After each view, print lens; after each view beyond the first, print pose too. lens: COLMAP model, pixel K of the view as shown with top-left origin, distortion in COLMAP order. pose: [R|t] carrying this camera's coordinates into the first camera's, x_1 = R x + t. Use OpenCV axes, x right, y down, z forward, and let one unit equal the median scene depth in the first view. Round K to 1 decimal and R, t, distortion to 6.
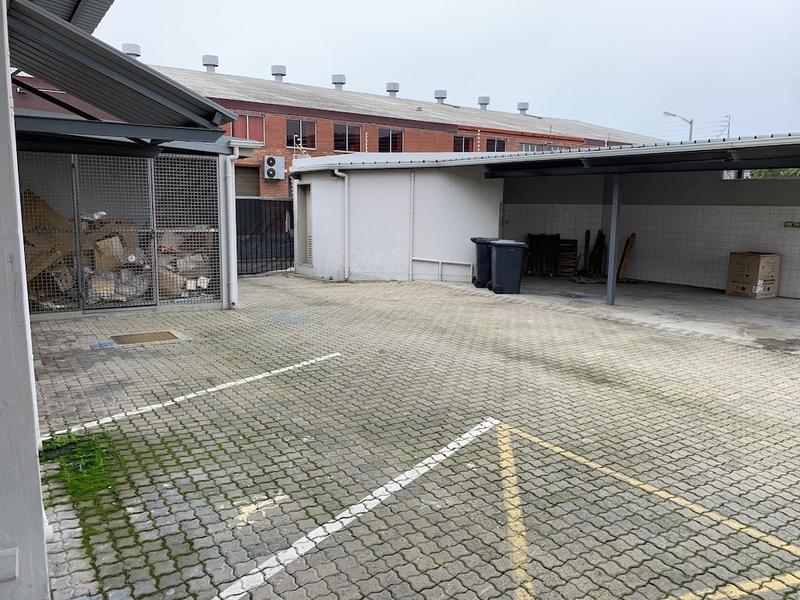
lens RADIAL K [[611.4, 0, 400.0], [0, 611.4, 300.0], [0, 0, 1]] dist [0.004493, -0.007255]
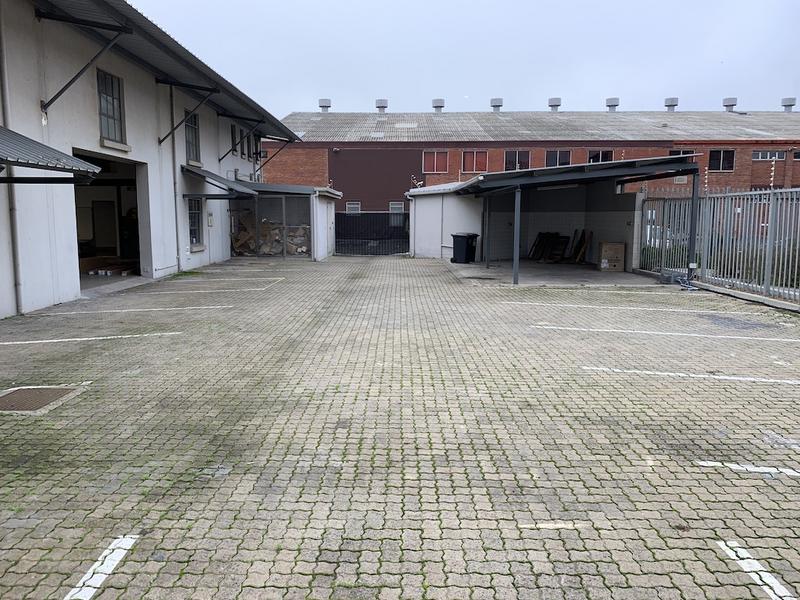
lens RADIAL K [[611.4, 0, 400.0], [0, 611.4, 300.0], [0, 0, 1]] dist [0.004493, -0.007255]
pose [[0.823791, 0.064165, -0.563251, 0.971055], [-0.074241, 0.997228, 0.005021, 0.094303], [0.562012, 0.037680, 0.826271, -0.532320]]
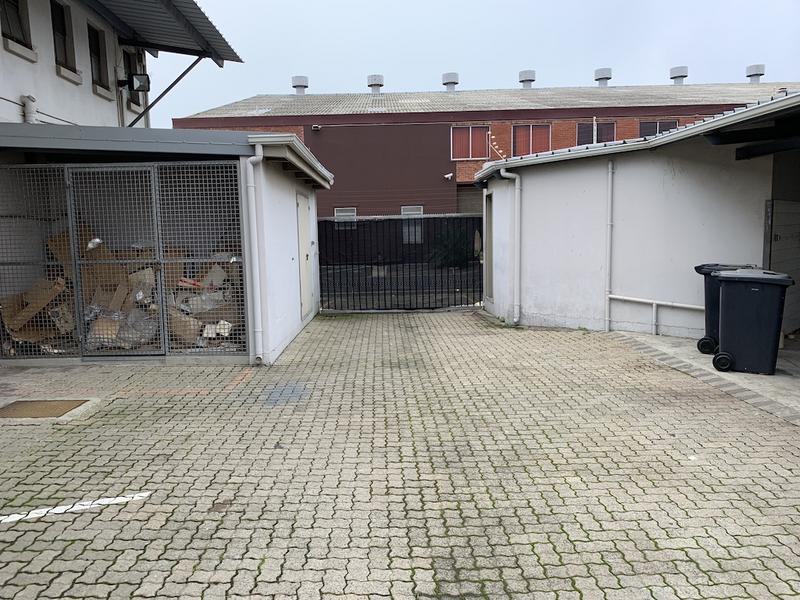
lens RADIAL K [[608.3, 0, 386.1], [0, 608.3, 299.1], [0, 0, 1]] dist [0.003262, -0.008358]
pose [[0.827099, 0.028565, -0.561330, 0.195683], [-0.047796, 0.998665, -0.019604, -0.044150], [0.560021, 0.043044, 0.827360, 0.362993]]
